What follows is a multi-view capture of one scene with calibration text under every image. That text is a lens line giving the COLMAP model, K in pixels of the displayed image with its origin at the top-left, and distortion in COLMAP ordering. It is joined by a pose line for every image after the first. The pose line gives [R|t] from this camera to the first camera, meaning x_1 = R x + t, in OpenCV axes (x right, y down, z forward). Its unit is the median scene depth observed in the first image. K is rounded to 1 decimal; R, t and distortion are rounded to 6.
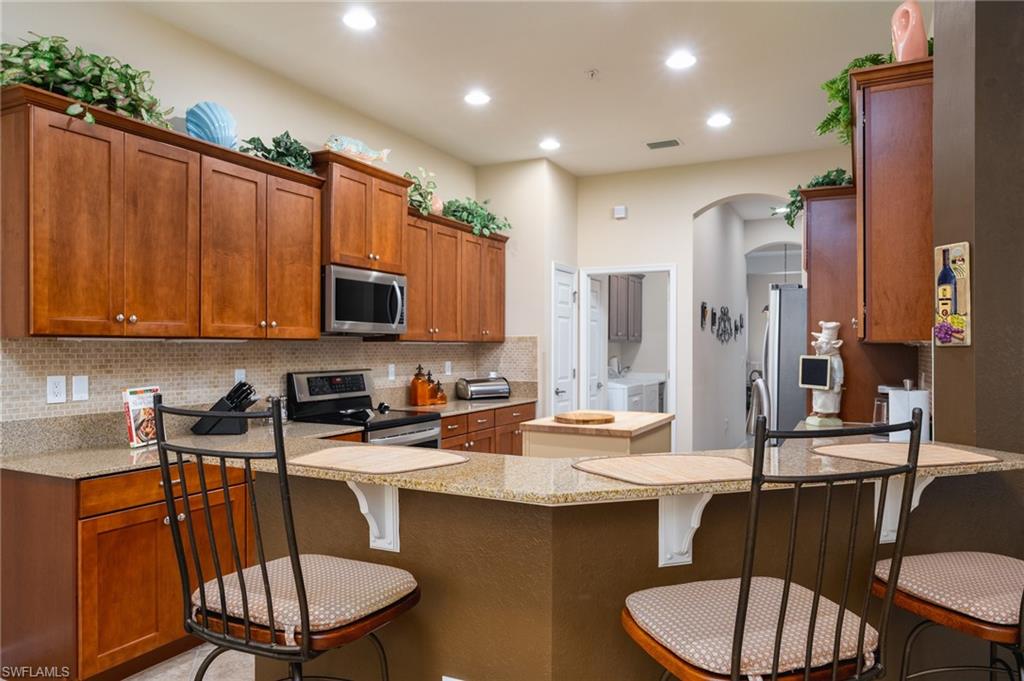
lens RADIAL K [[689.9, 0, 512.0], [0, 689.9, 340.5], [0, 0, 1]] dist [0.002915, 0.000552]
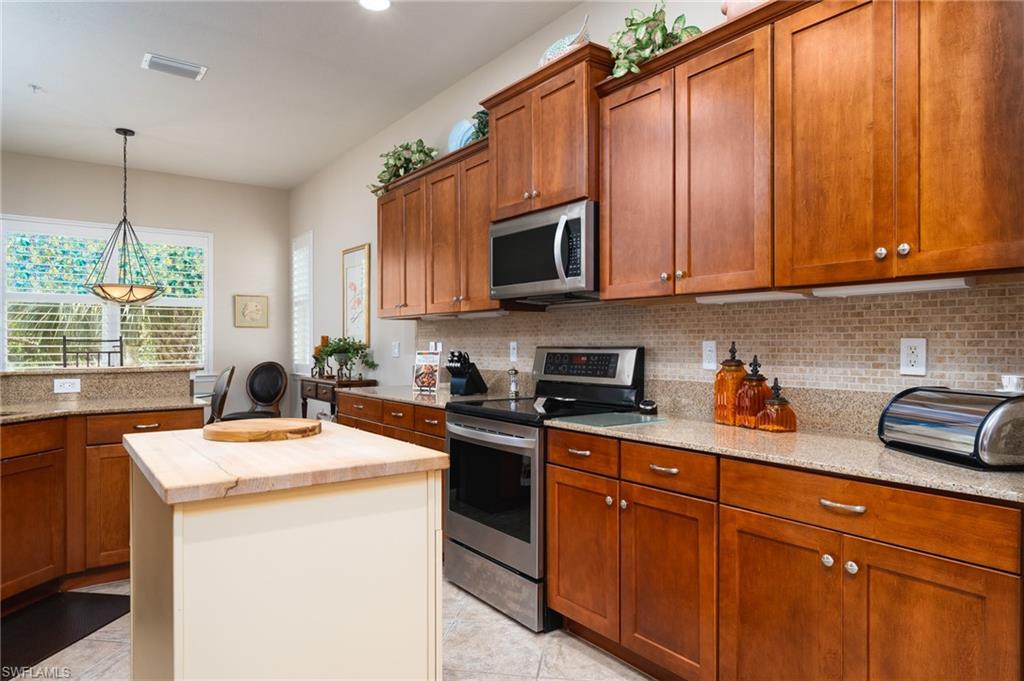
lens RADIAL K [[634.7, 0, 512.0], [0, 634.7, 340.5], [0, 0, 1]] dist [0.006918, 0.001410]
pose [[-0.460400, -0.001137, -0.887711, 0.409810], [0.011452, 0.999908, -0.007220, 0.040817], [0.887637, -0.013490, -0.460345, 1.255046]]
